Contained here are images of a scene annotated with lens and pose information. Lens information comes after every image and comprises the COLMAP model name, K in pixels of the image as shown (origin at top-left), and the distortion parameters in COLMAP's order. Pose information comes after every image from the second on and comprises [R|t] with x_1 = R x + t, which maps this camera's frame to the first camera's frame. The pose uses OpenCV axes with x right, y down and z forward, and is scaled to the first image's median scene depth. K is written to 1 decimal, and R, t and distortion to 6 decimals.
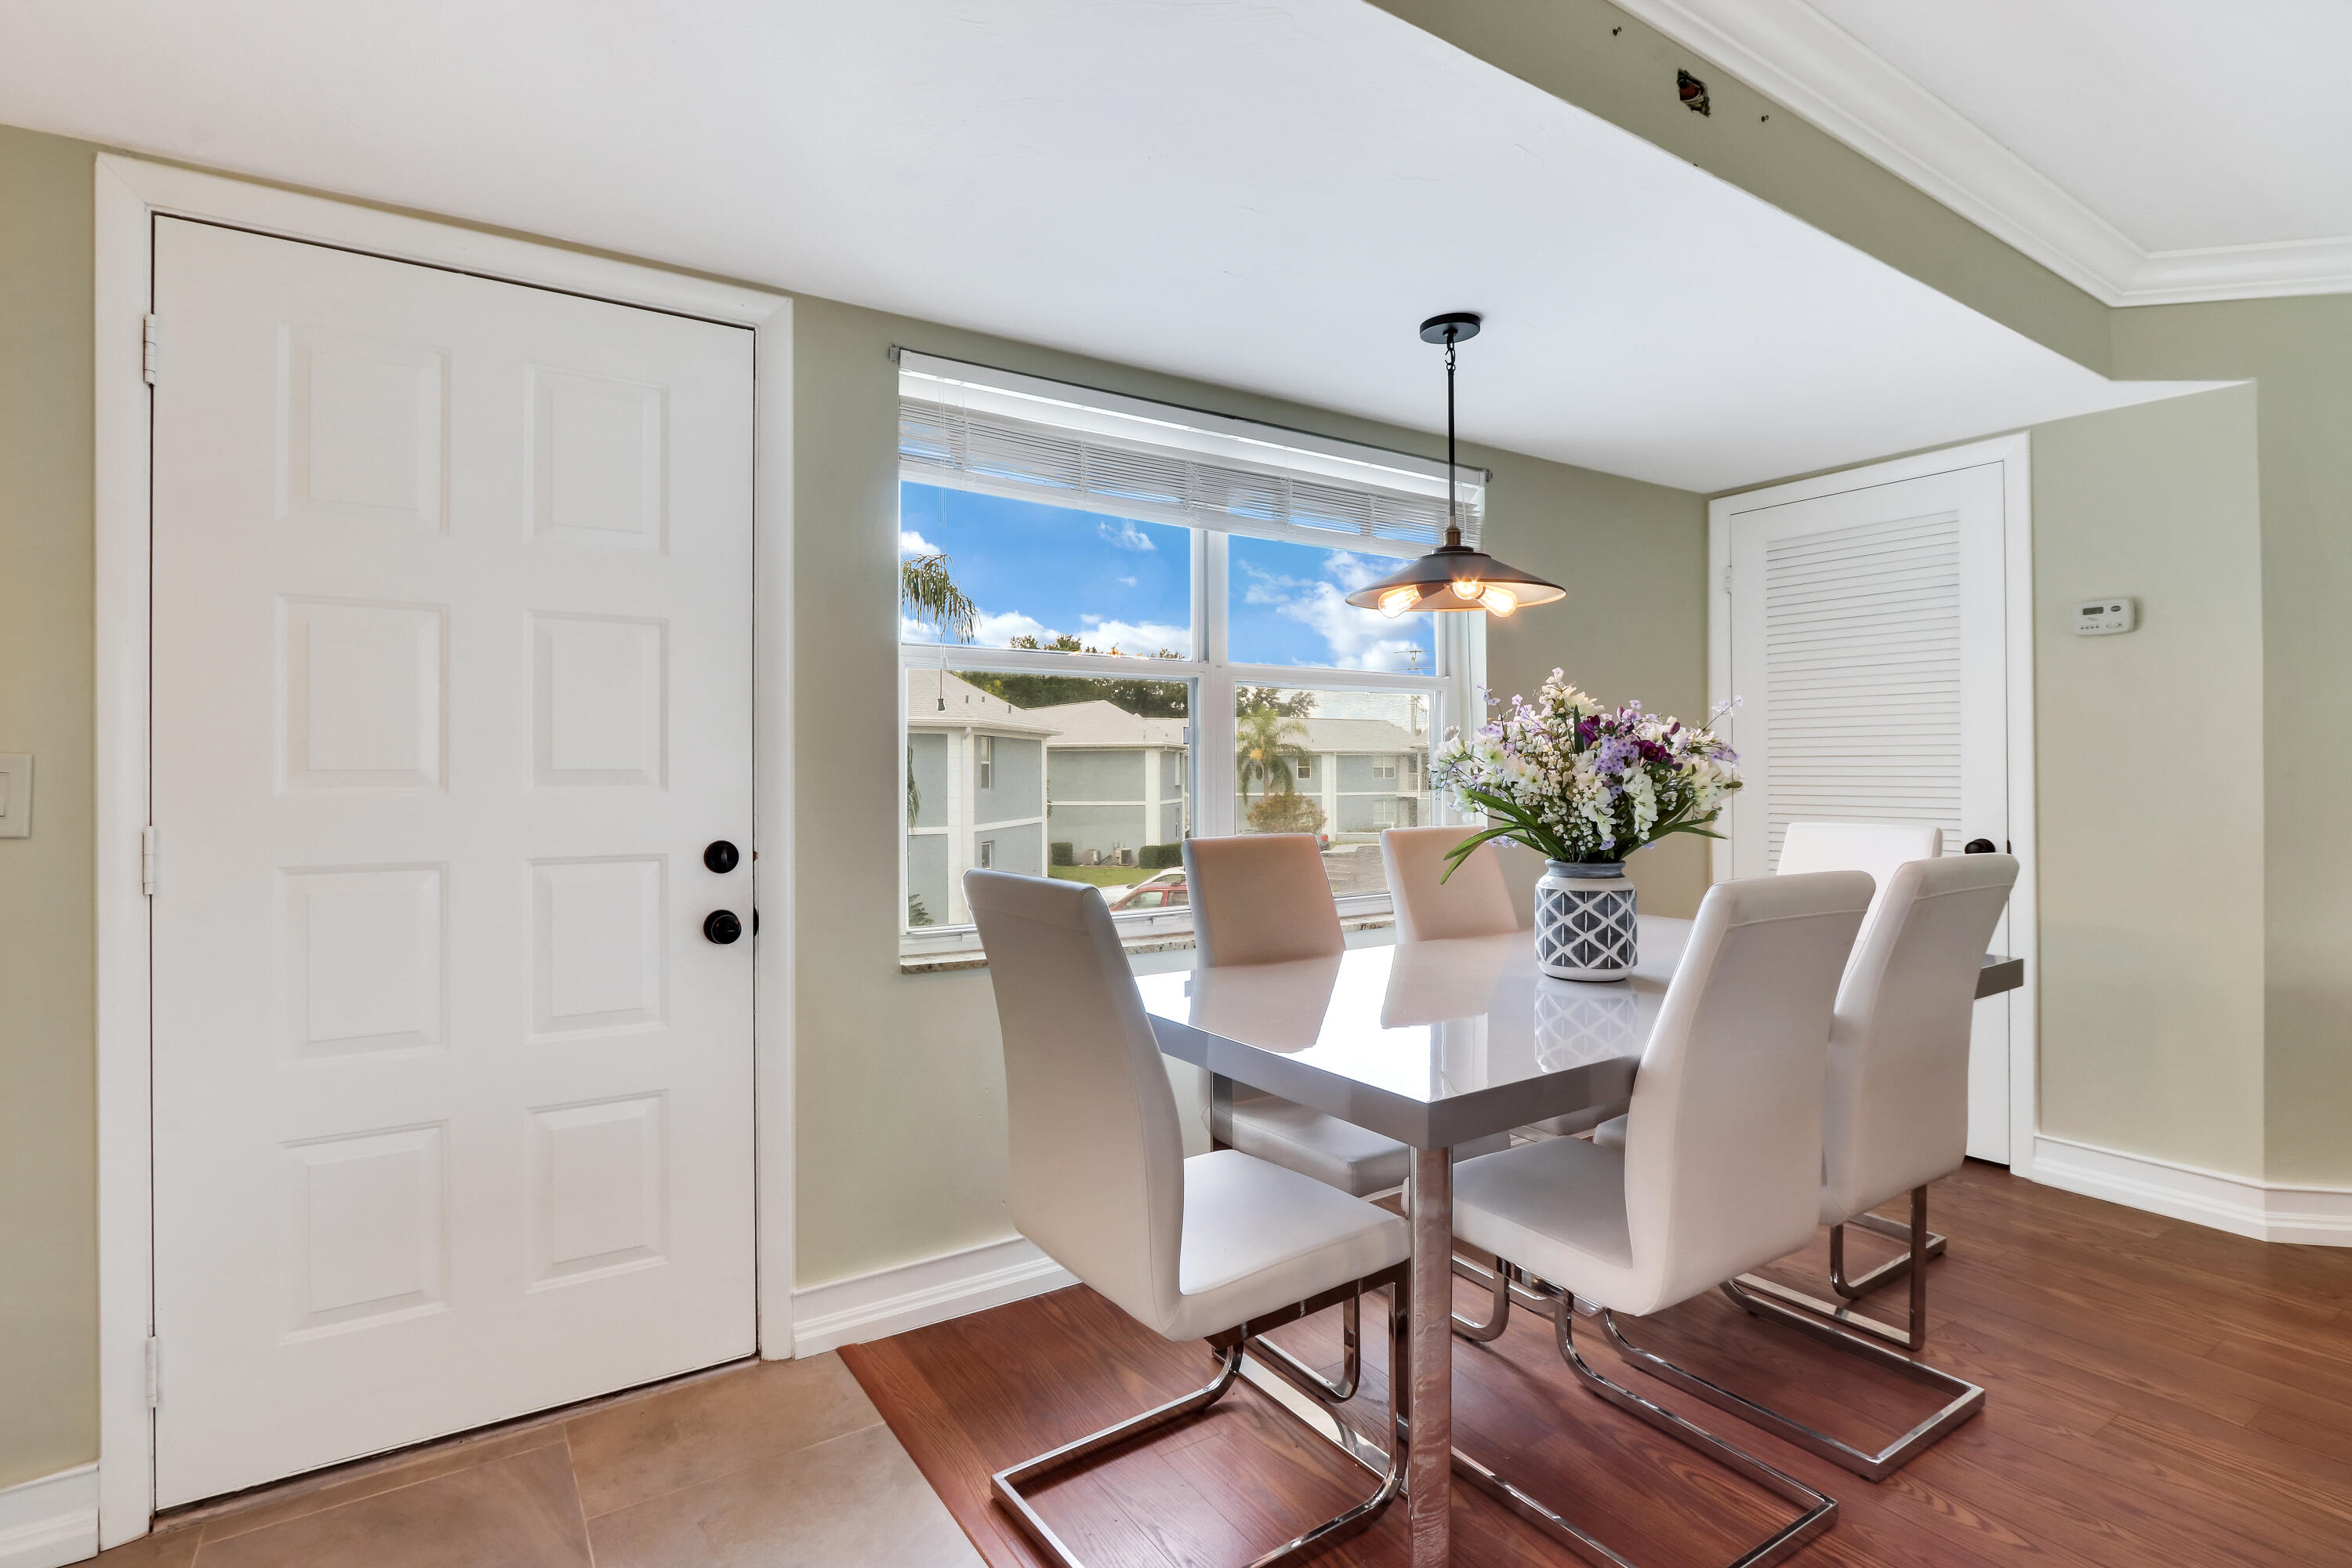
lens RADIAL K [[1122.1, 0, 1169.7], [0, 1122.1, 767.8], [0, 0, 1]] dist [-0.007785, -0.000821]
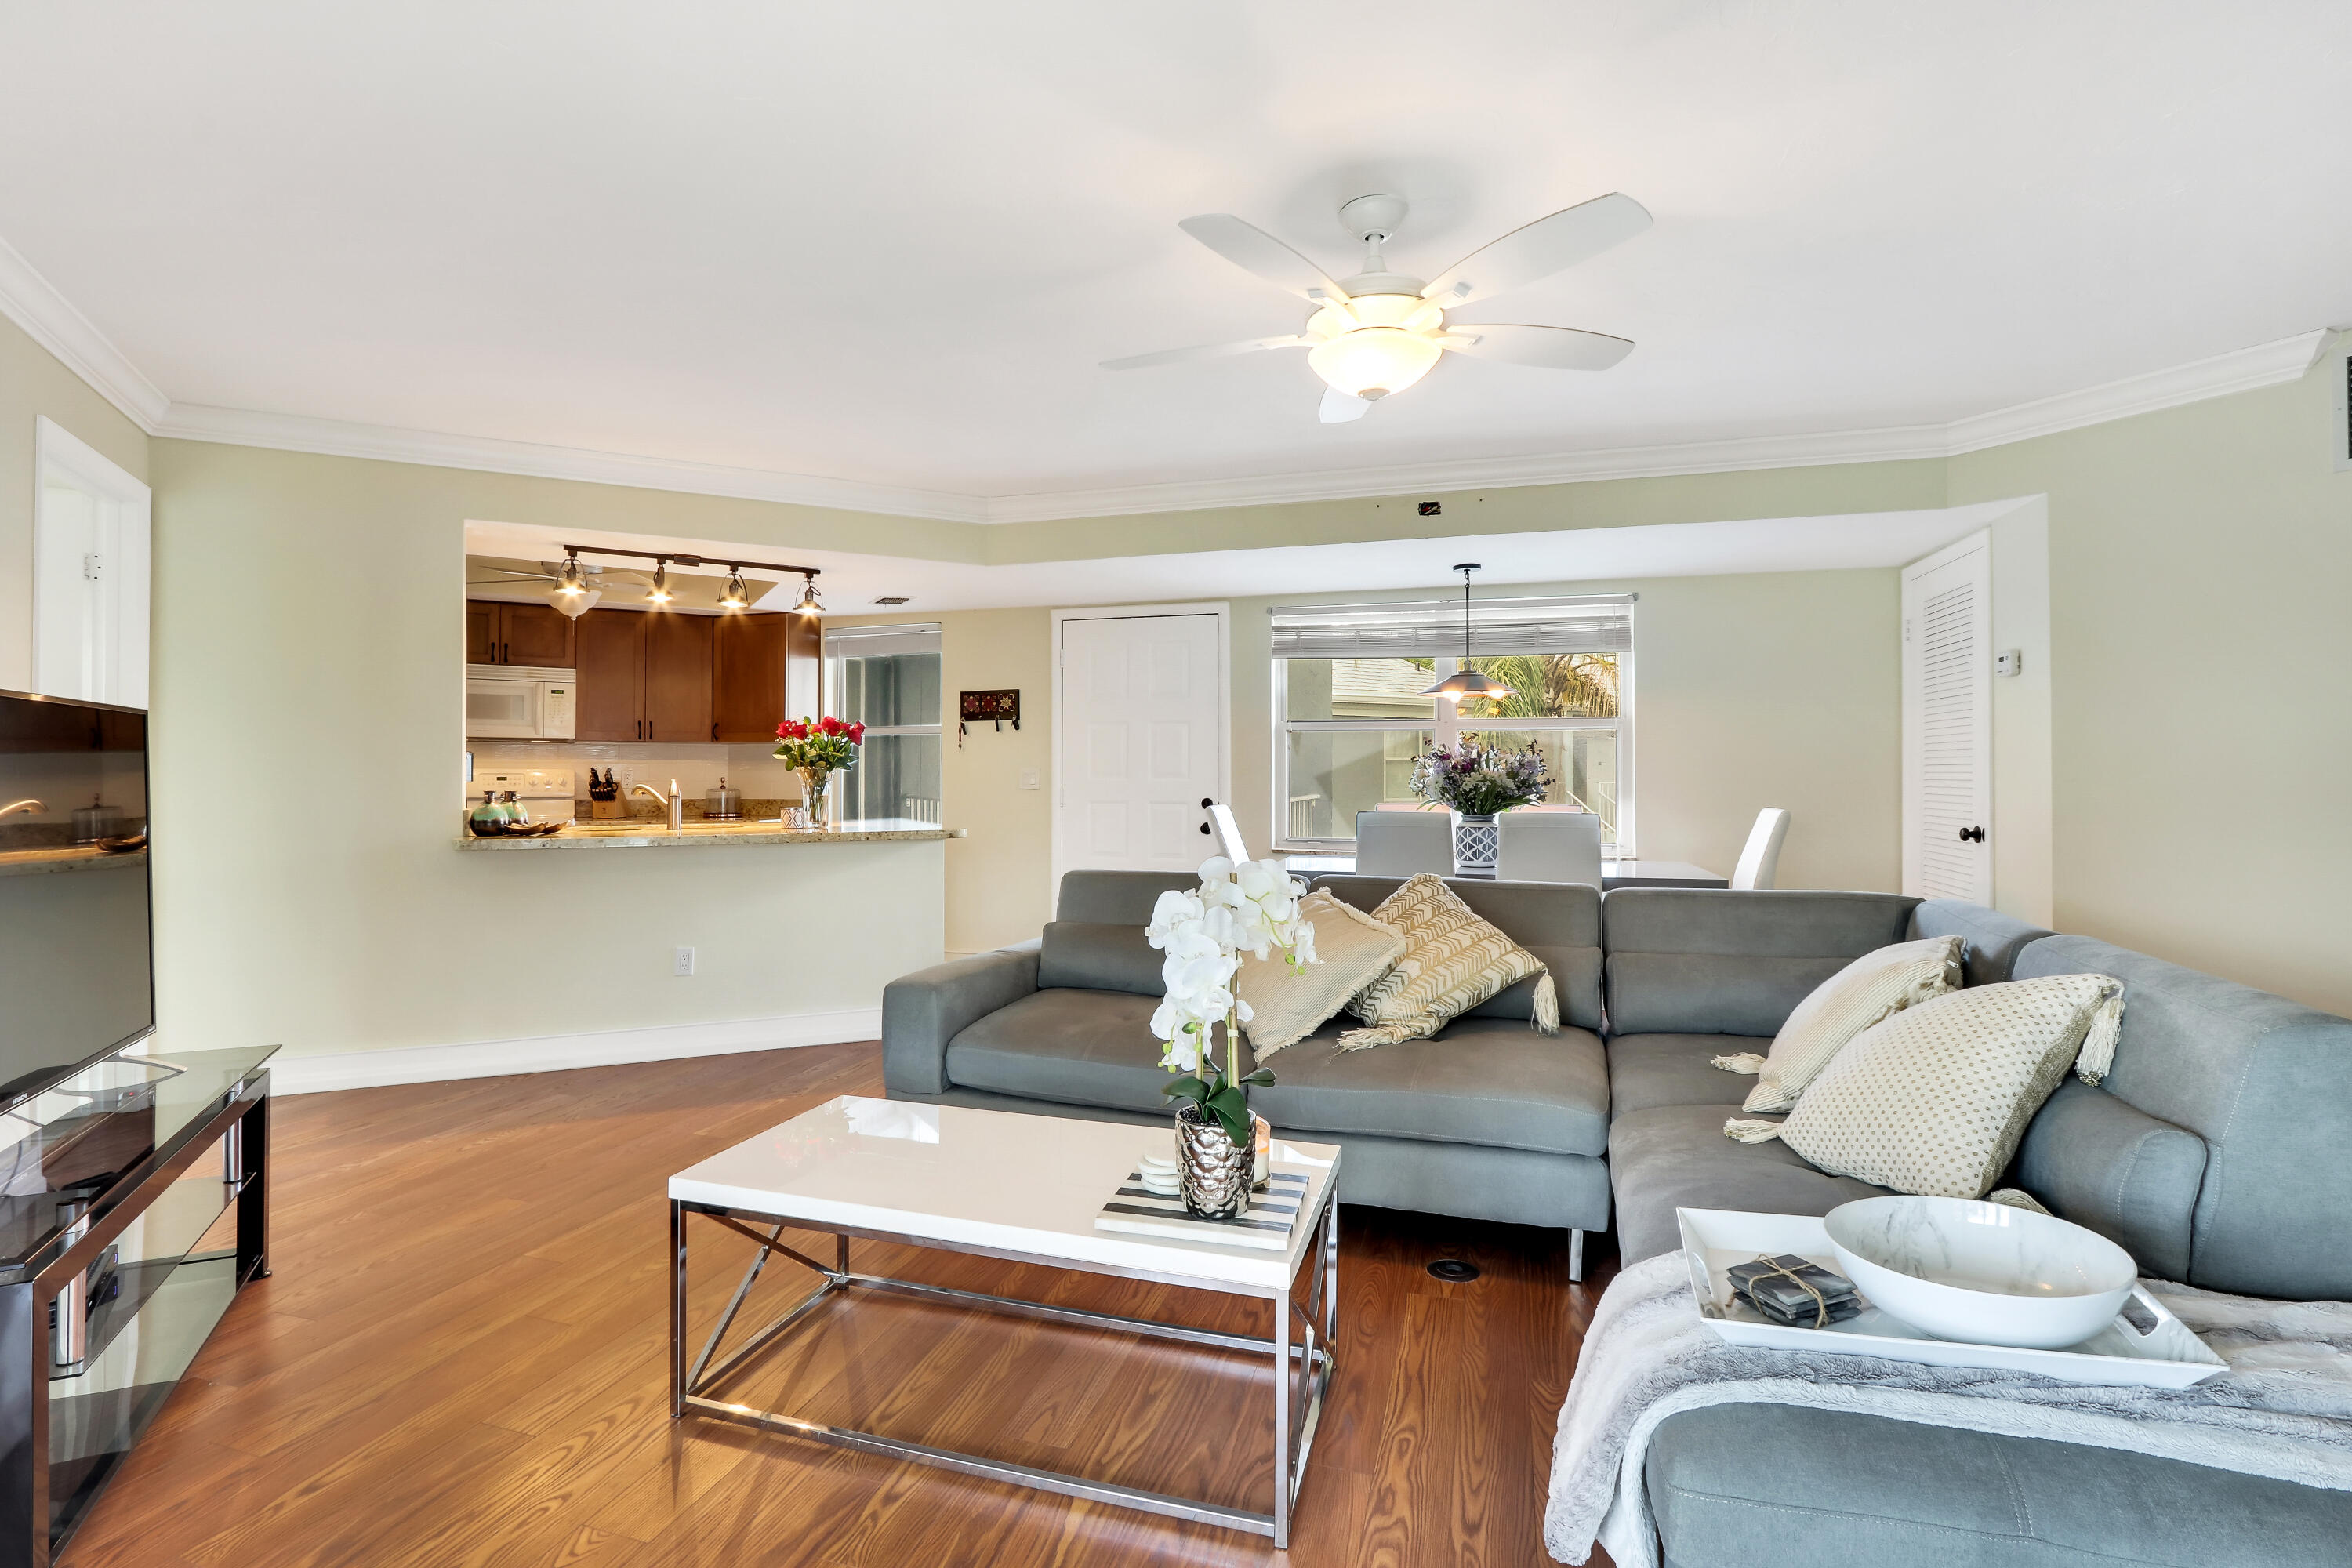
lens RADIAL K [[1128.2, 0, 1120.3], [0, 1128.2, 775.0], [0, 0, 1]] dist [-0.002468, -0.000246]
pose [[0.654275, 0.005892, -0.756234, 1.626799], [0.001872, 0.999954, 0.009410, -0.018135], [0.756254, -0.007572, 0.654234, -1.044681]]
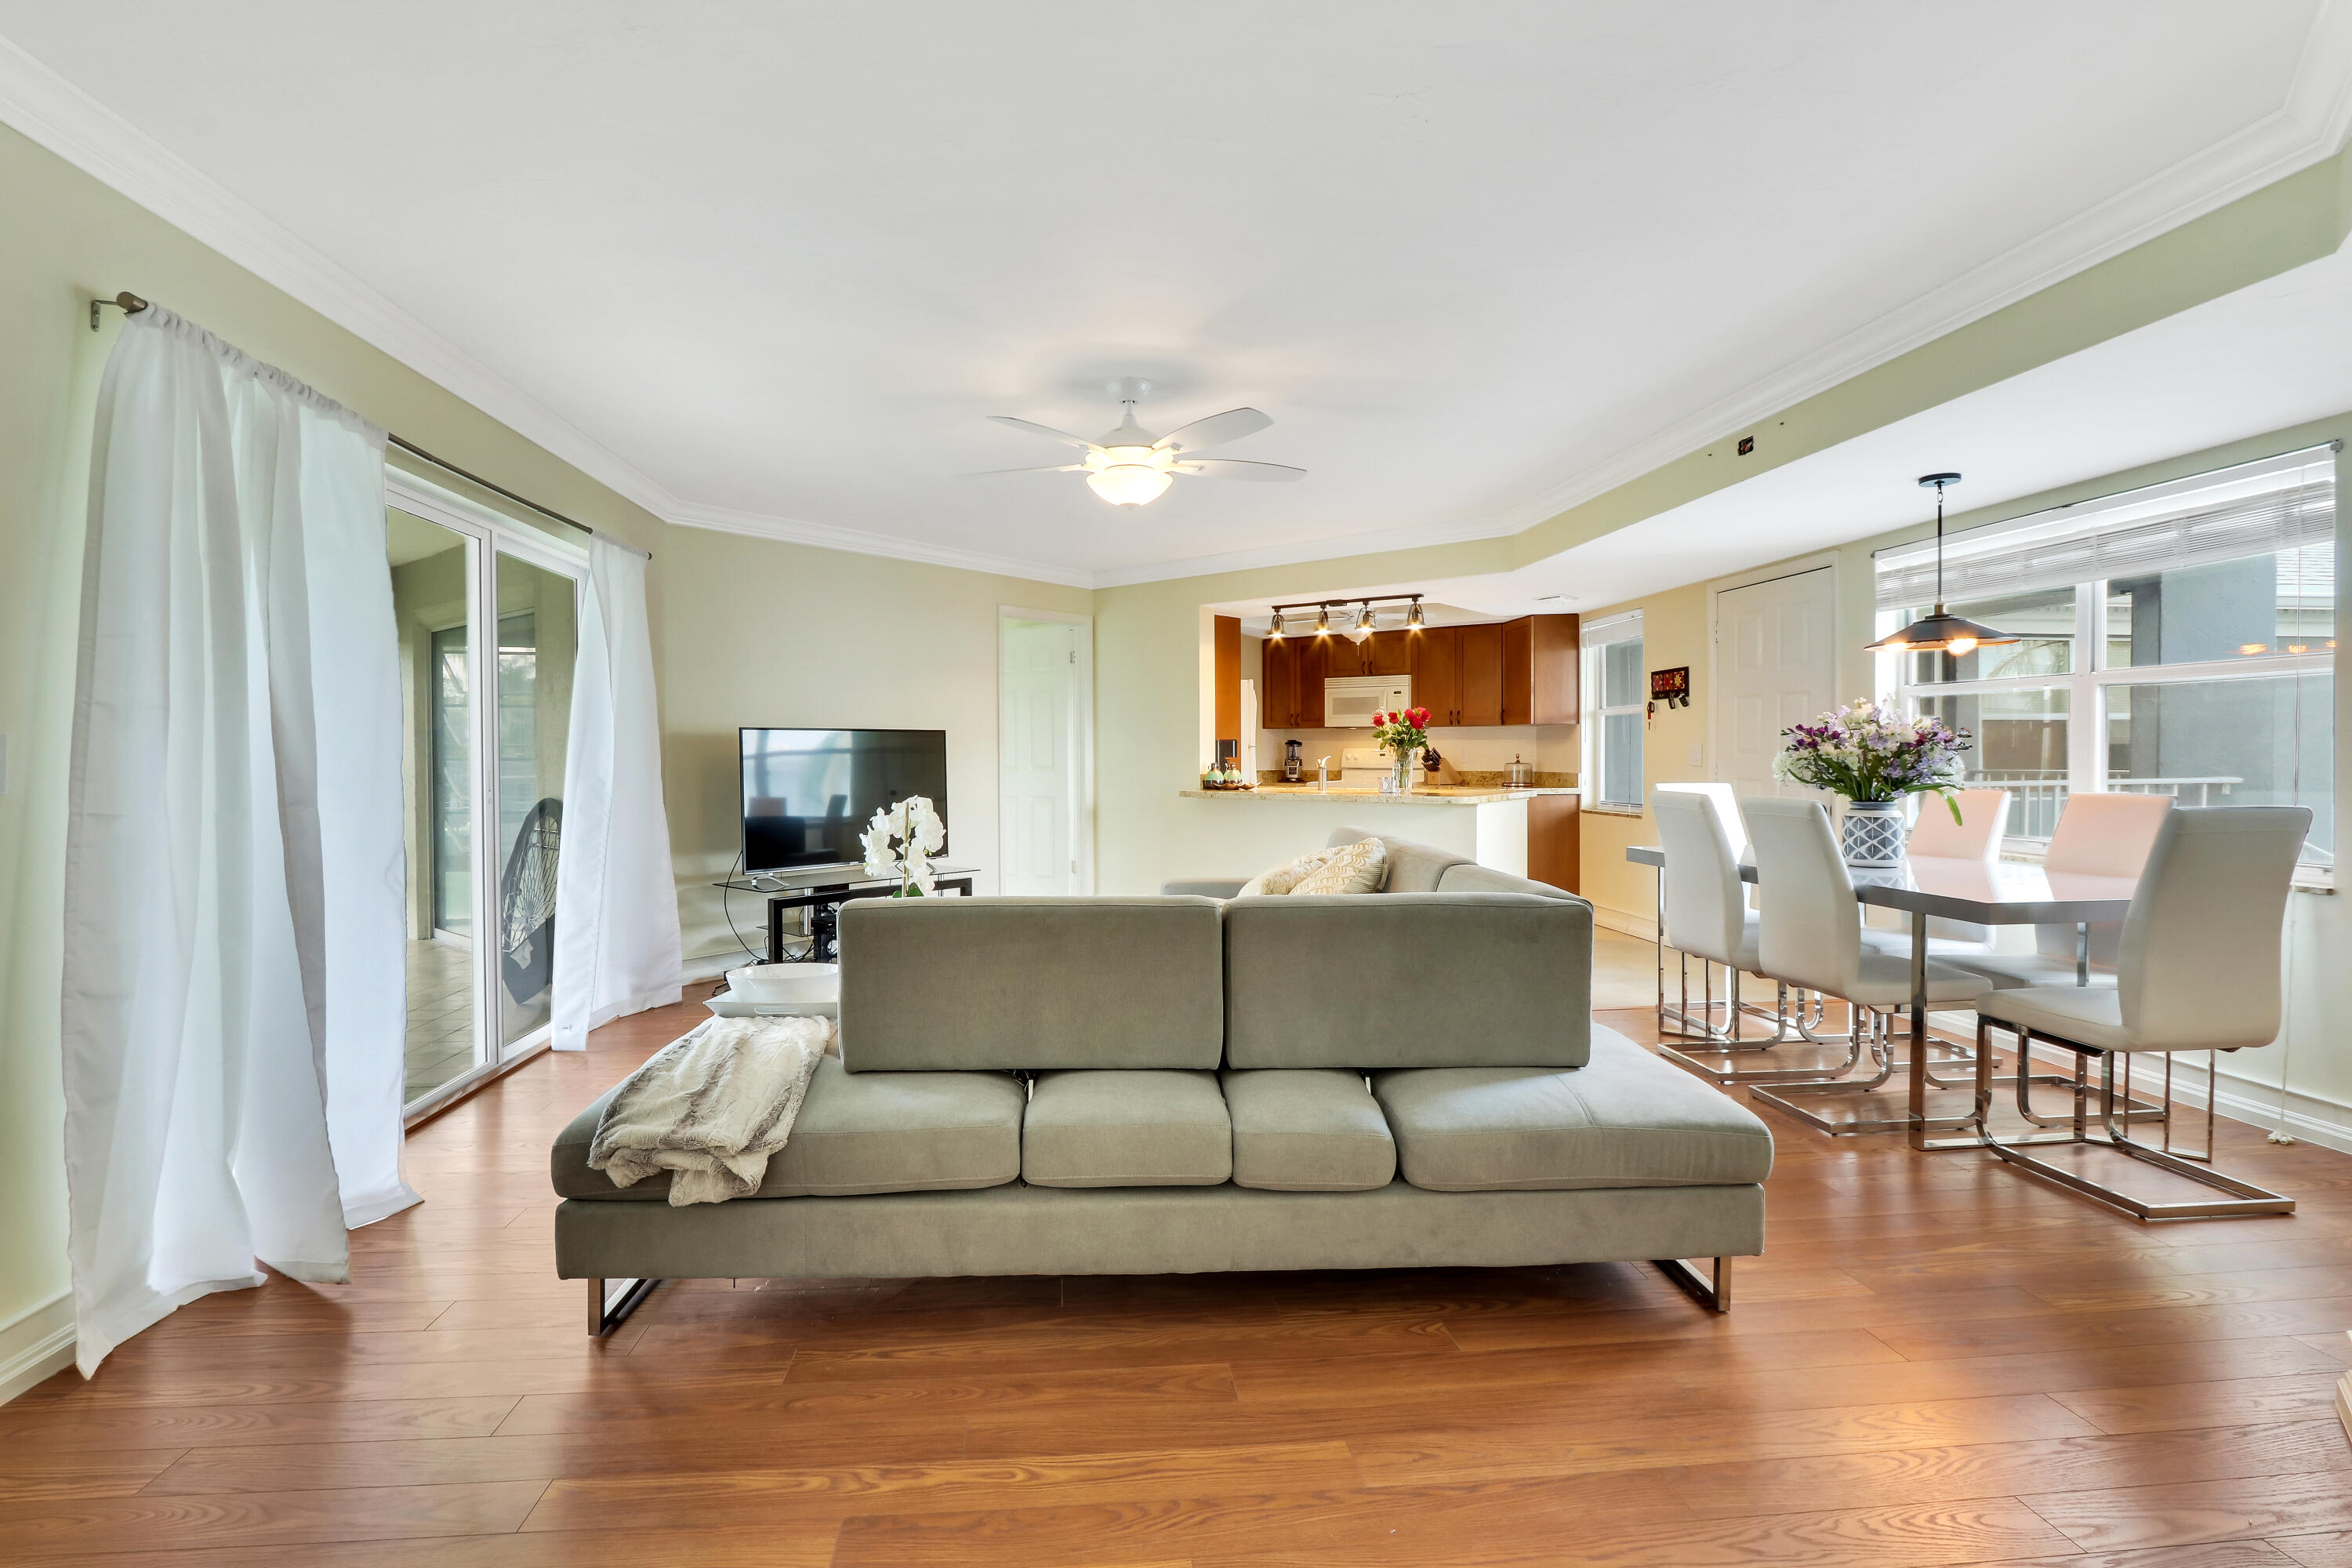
lens RADIAL K [[1126.2, 0, 1152.1], [0, 1126.2, 760.0], [0, 0, 1]] dist [-0.026108, -0.000359]
pose [[-0.446764, 0.014368, -0.894537, 2.492711], [0.013564, 0.999865, 0.009285, -0.015207], [0.894549, -0.007986, -0.446898, 0.775053]]
